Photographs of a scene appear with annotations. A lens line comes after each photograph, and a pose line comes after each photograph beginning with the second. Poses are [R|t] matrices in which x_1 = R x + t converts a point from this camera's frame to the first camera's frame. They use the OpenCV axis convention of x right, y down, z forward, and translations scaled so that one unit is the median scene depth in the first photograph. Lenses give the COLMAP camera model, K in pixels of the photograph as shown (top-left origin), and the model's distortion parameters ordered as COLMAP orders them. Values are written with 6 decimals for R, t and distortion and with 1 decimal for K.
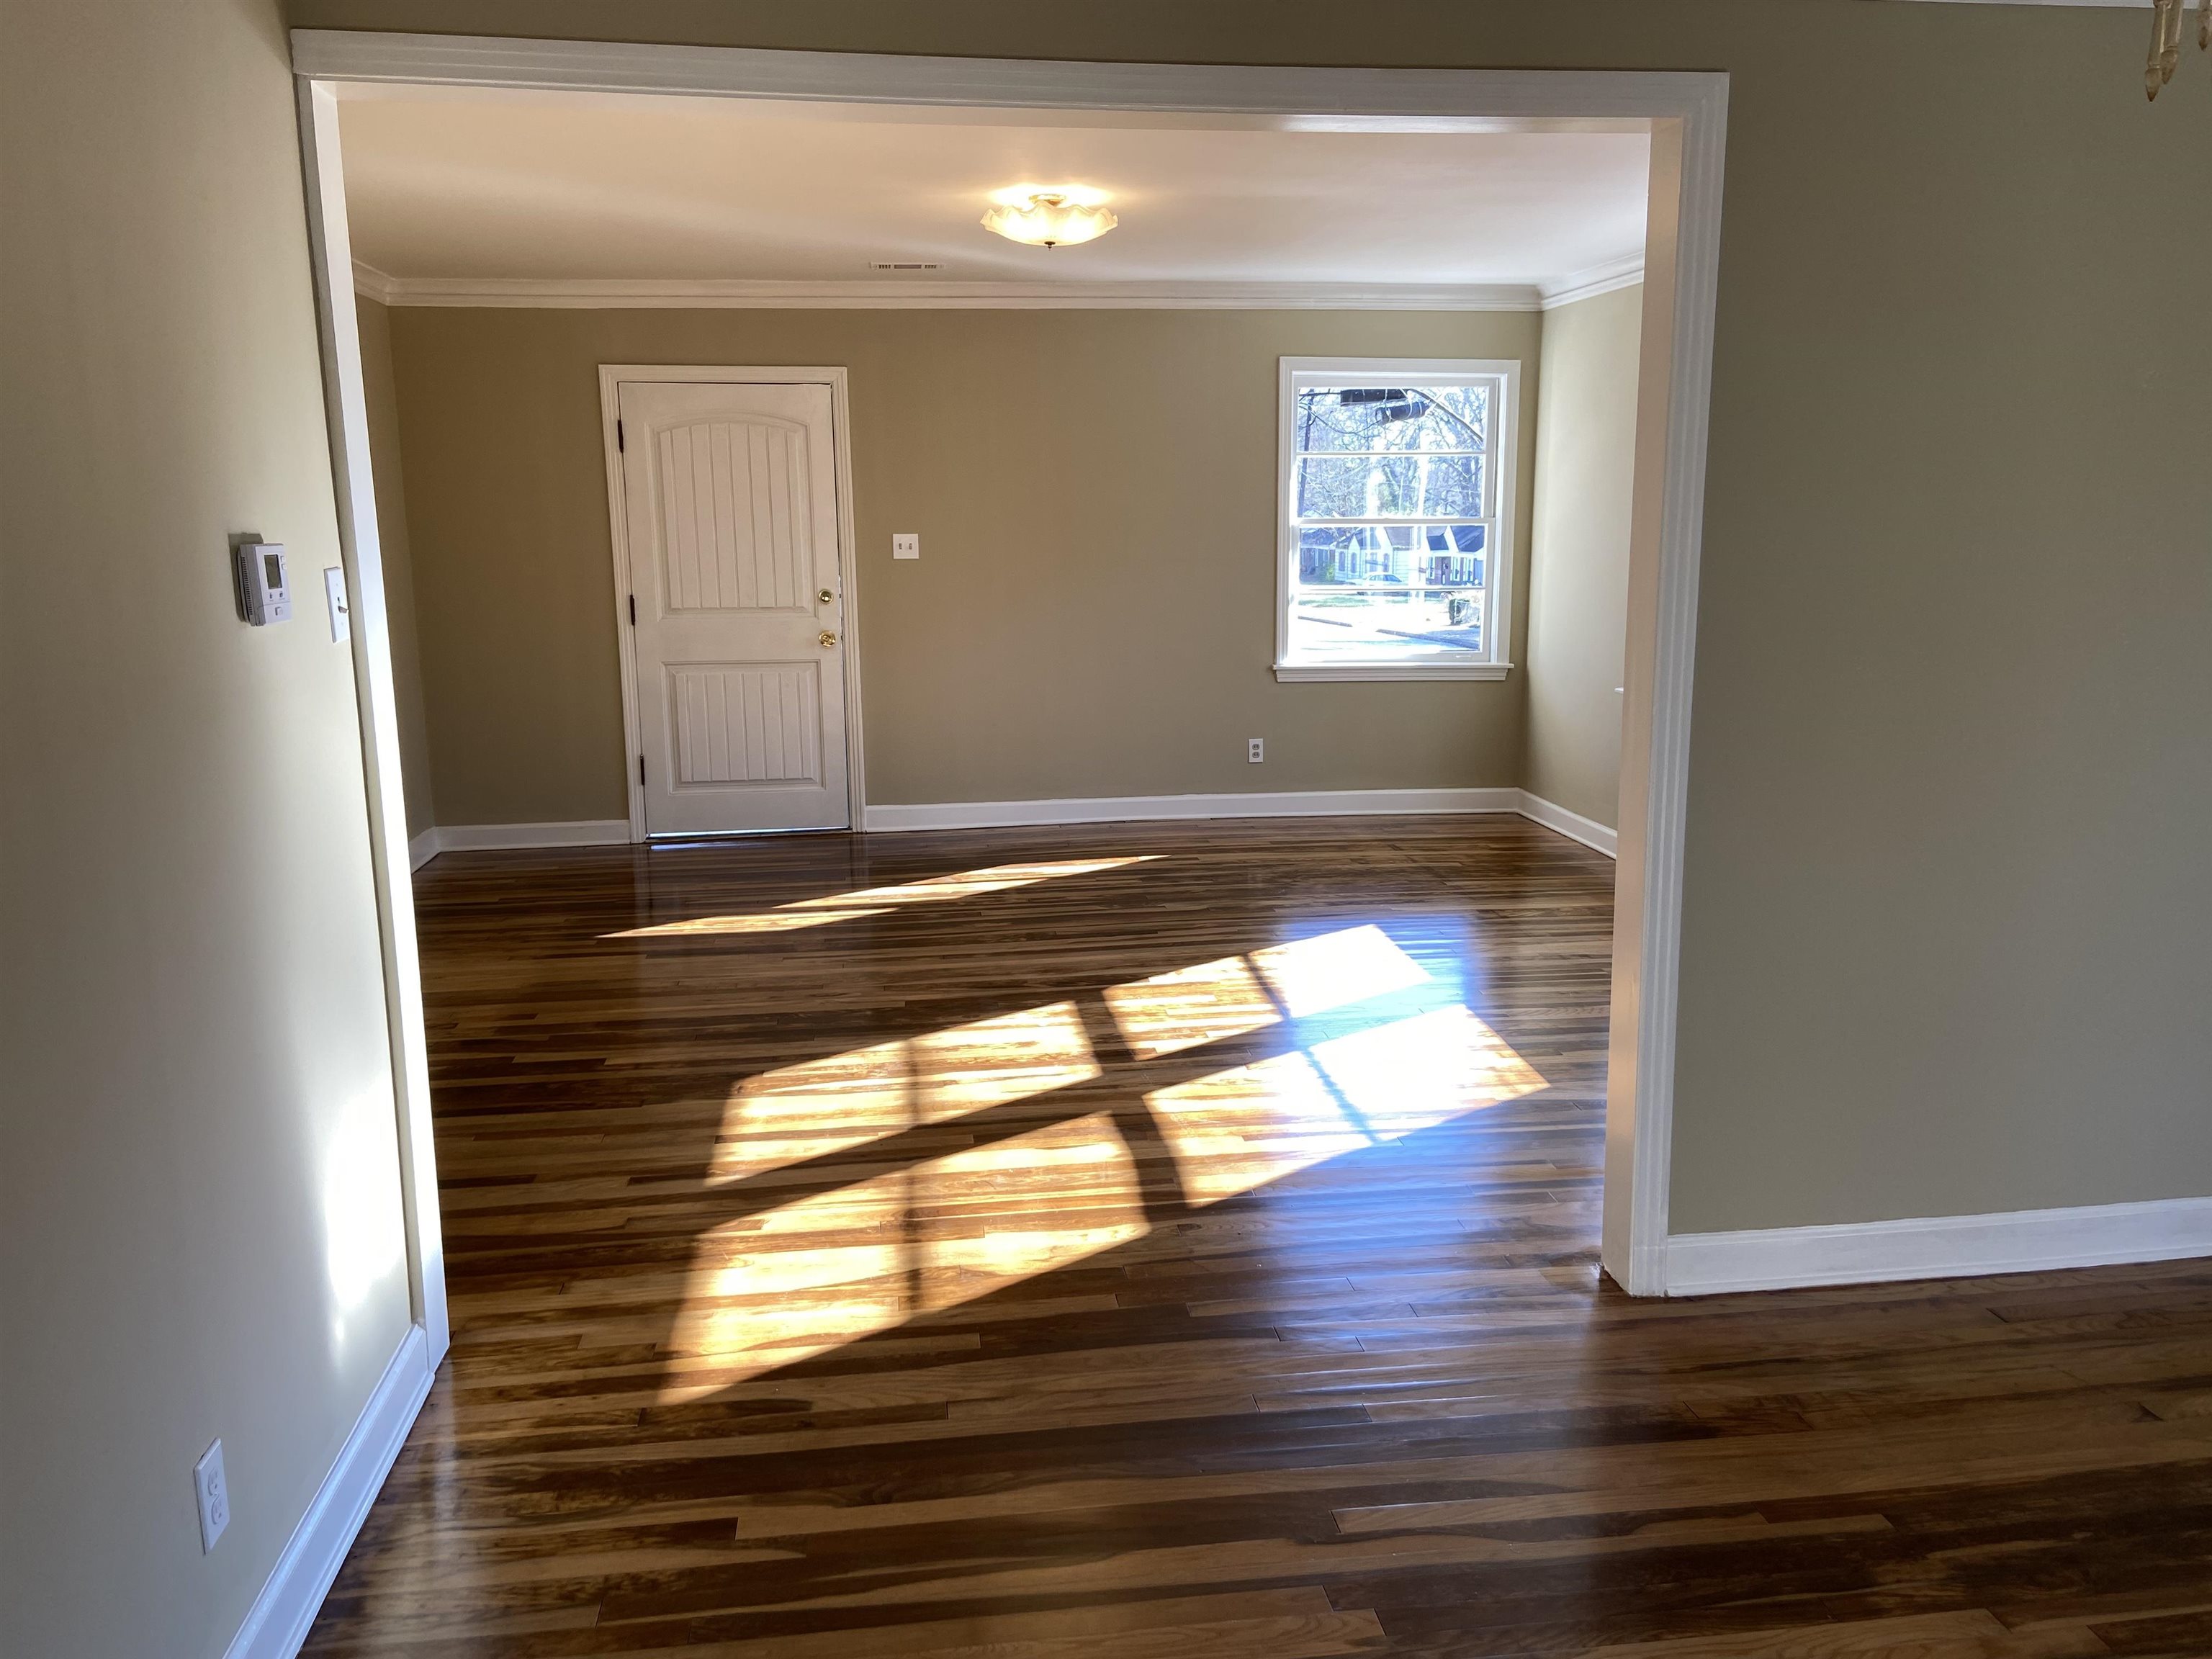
lens RADIAL K [[1651.9, 0, 1107.9], [0, 1651.9, 814.2], [0, 0, 1]] dist [0.126172, -0.155815]
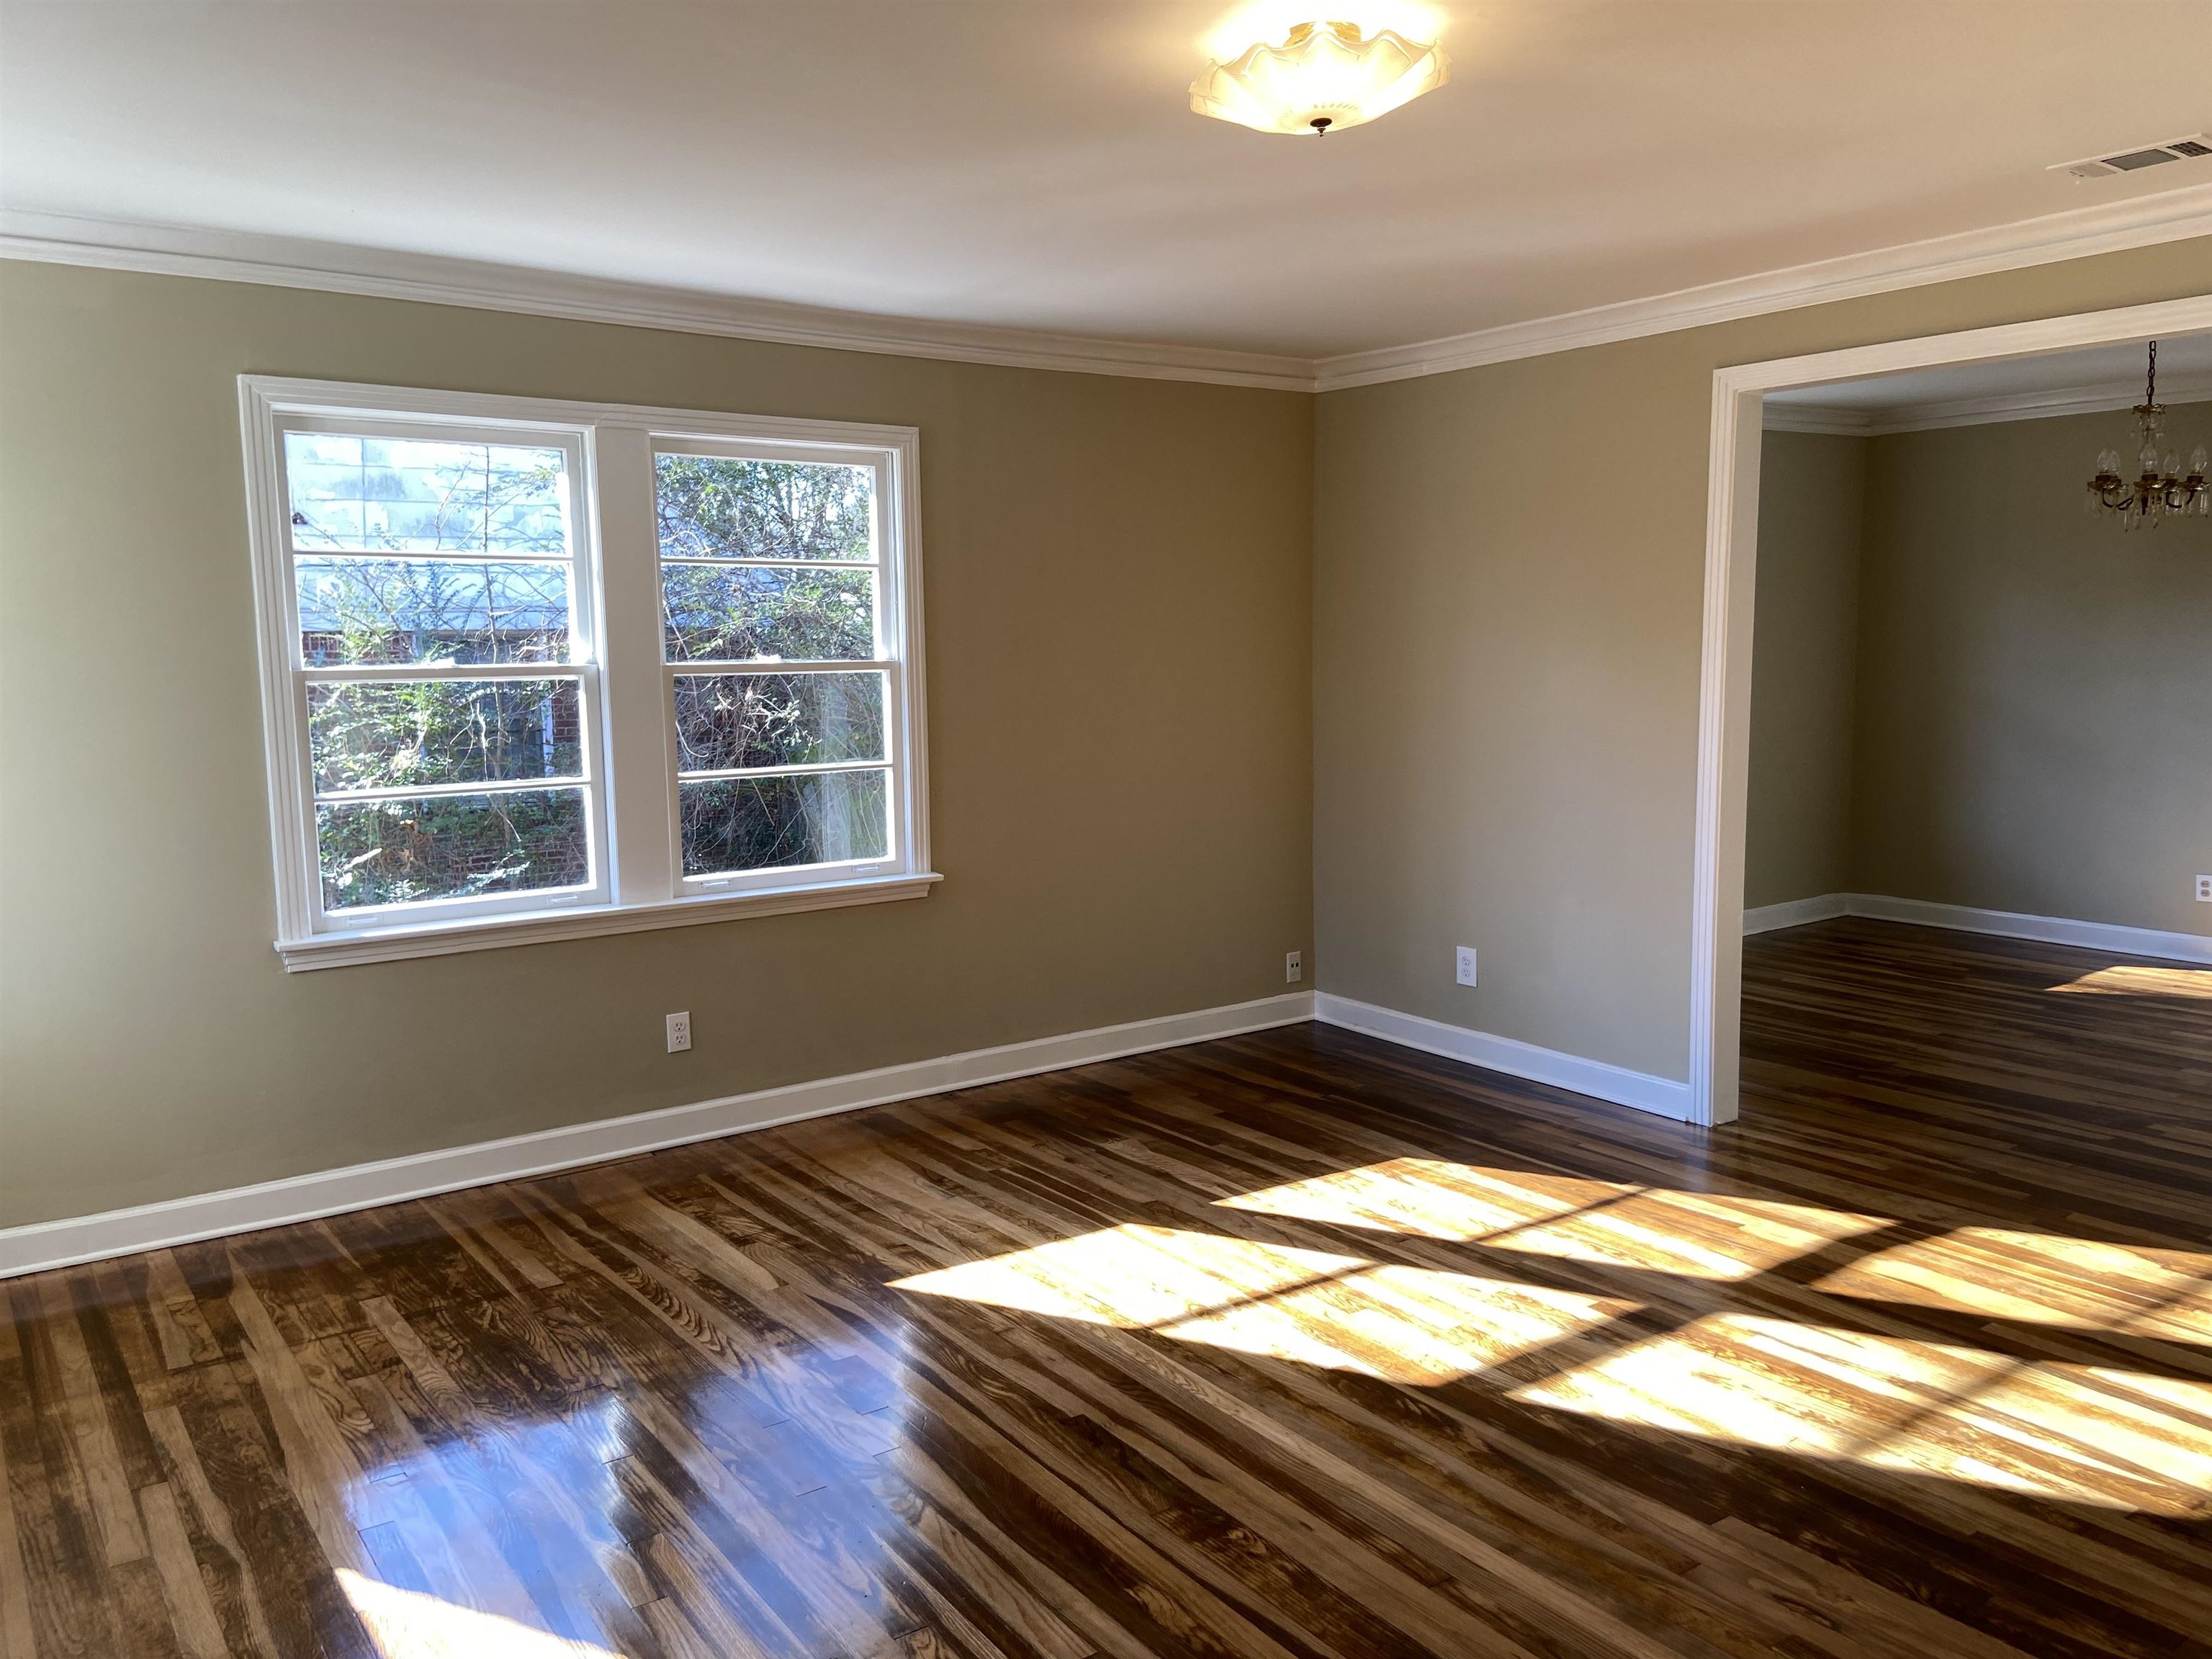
lens RADIAL K [[1645.4, 0, 1074.0], [0, 1645.4, 830.4], [0, 0, 1]] dist [0.115734, -0.147297]
pose [[-0.452967, -0.087894, 0.887184, -0.553266], [0.179810, 0.965672, 0.187475, -0.272431], [-0.873206, 0.244445, -0.421613, 1.530708]]
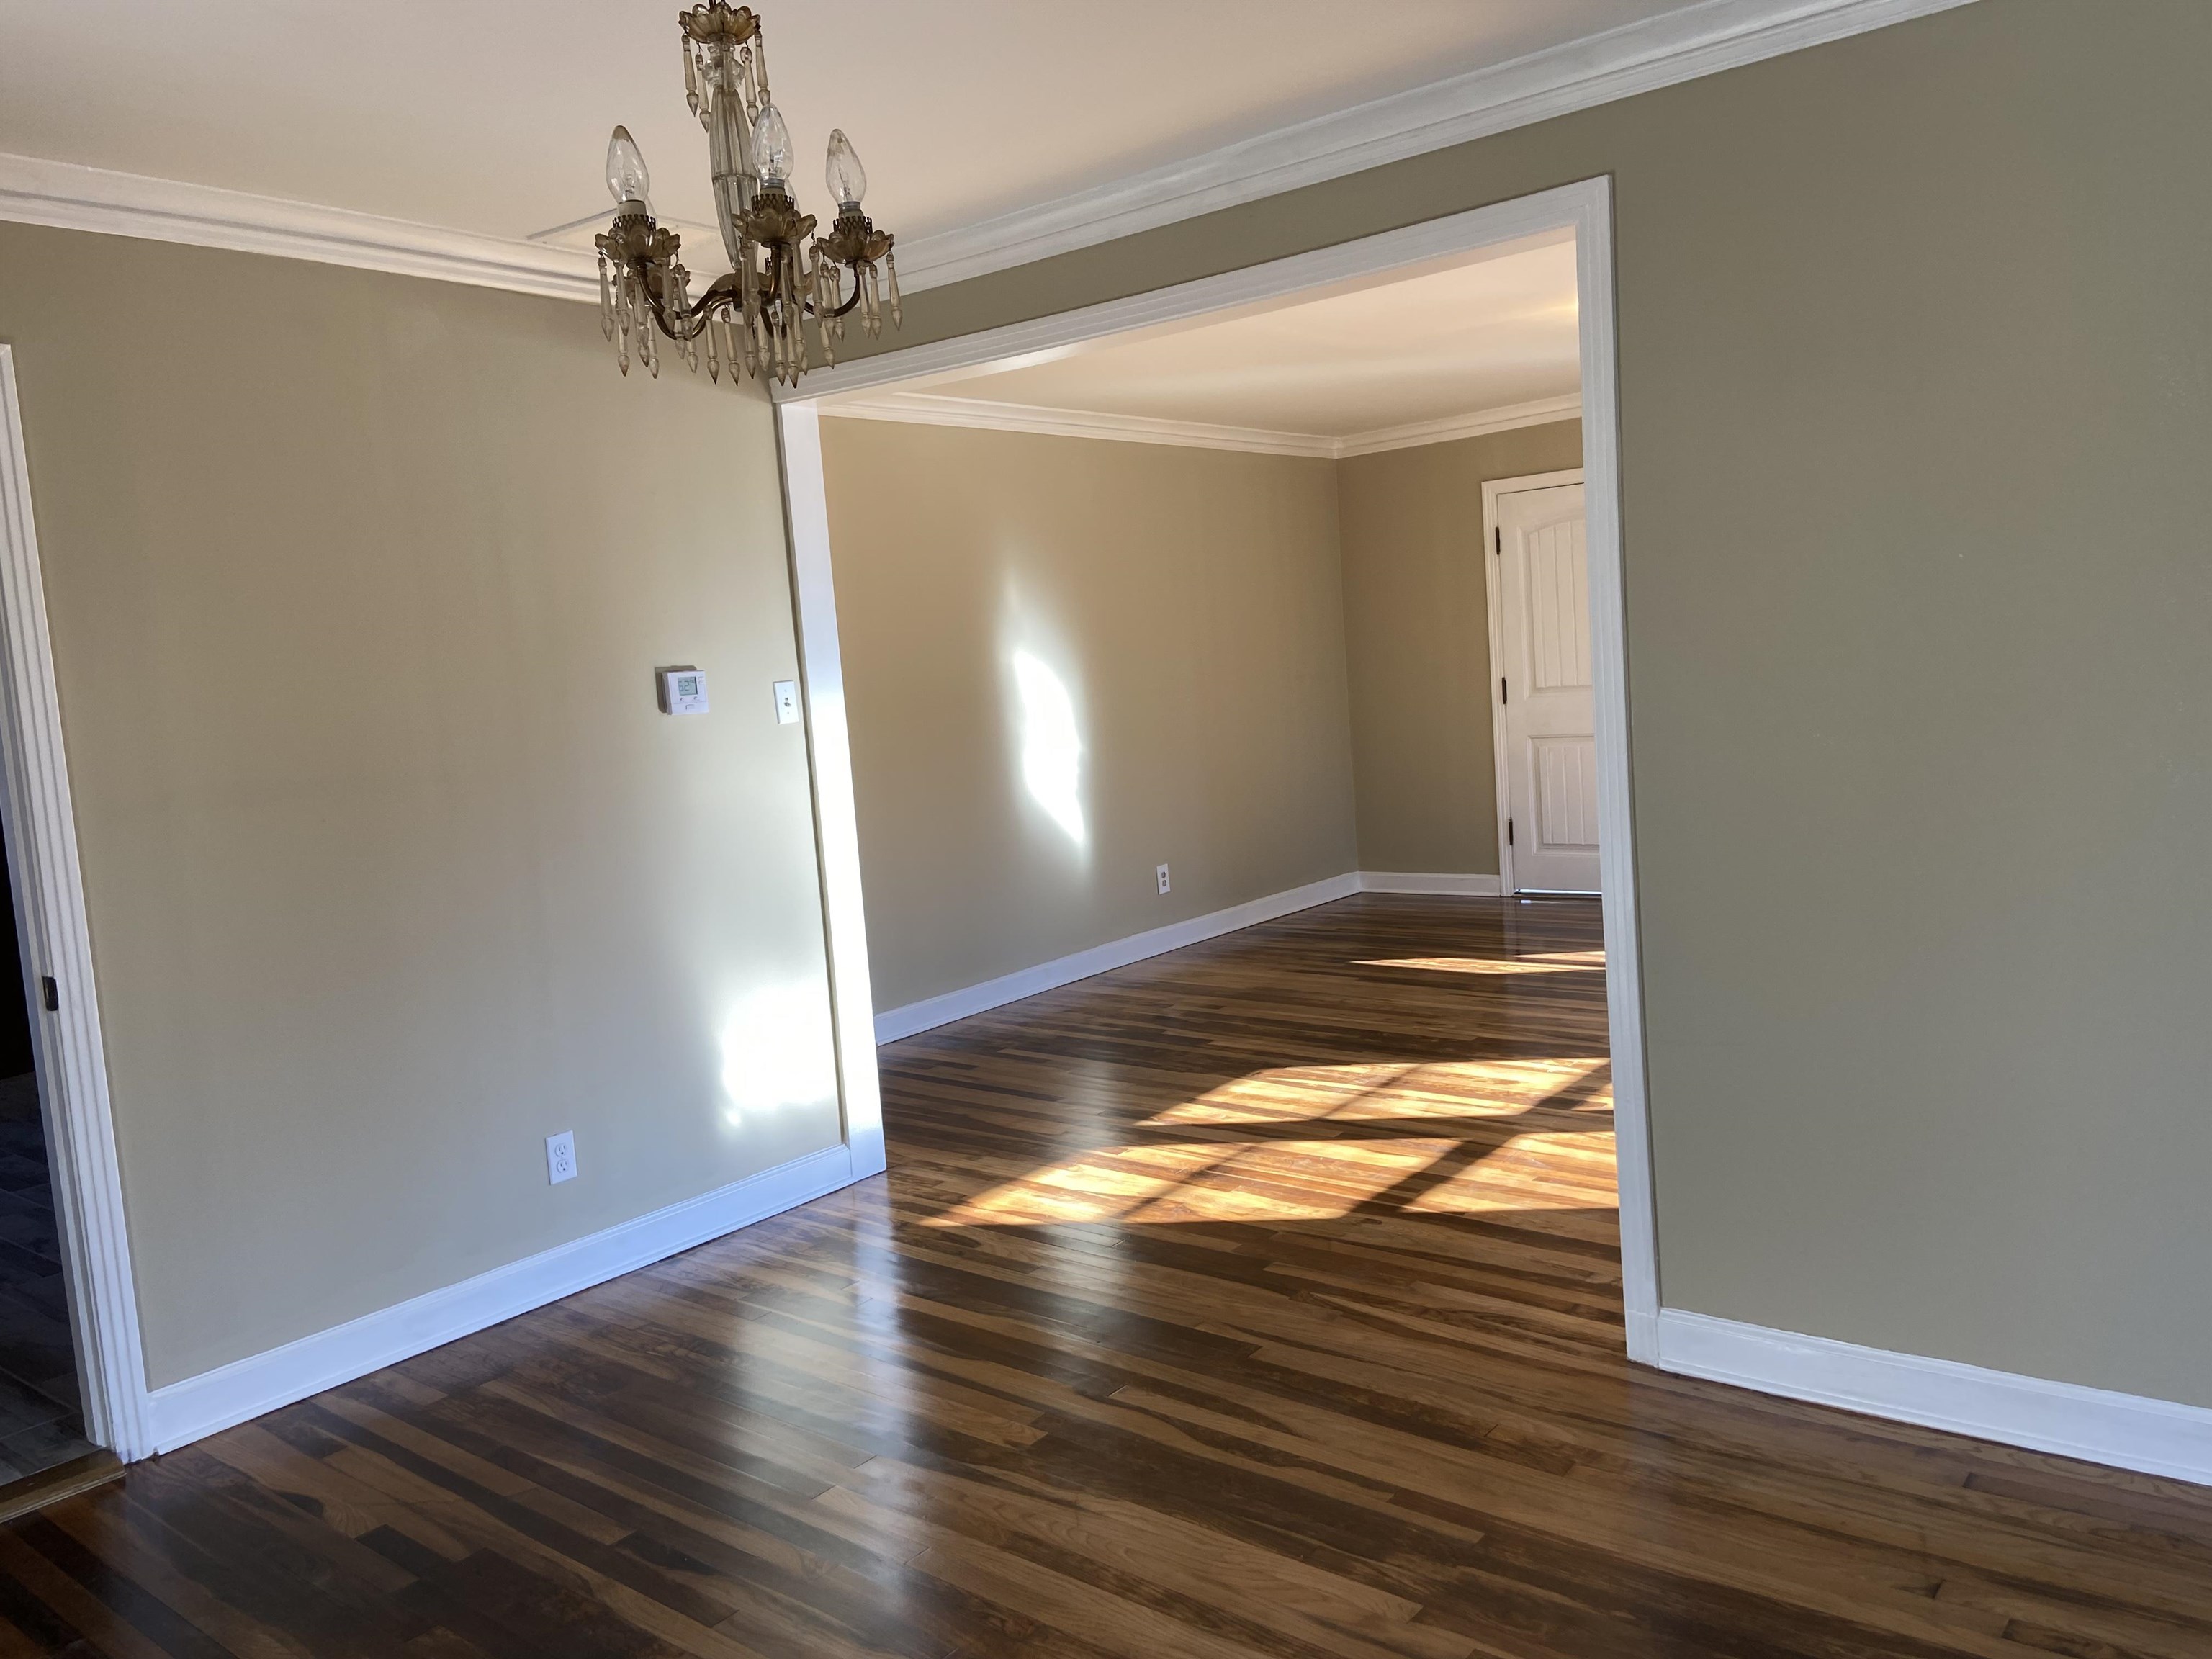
lens RADIAL K [[1659.2, 0, 1101.8], [0, 1659.2, 815.7], [0, 0, 1]] dist [0.121675, -0.151130]
pose [[0.683965, 0.031759, -0.728823, 0.588436], [-0.064928, 0.997737, -0.017454, 0.000525], [0.726620, 0.059259, 0.684479, 0.043922]]
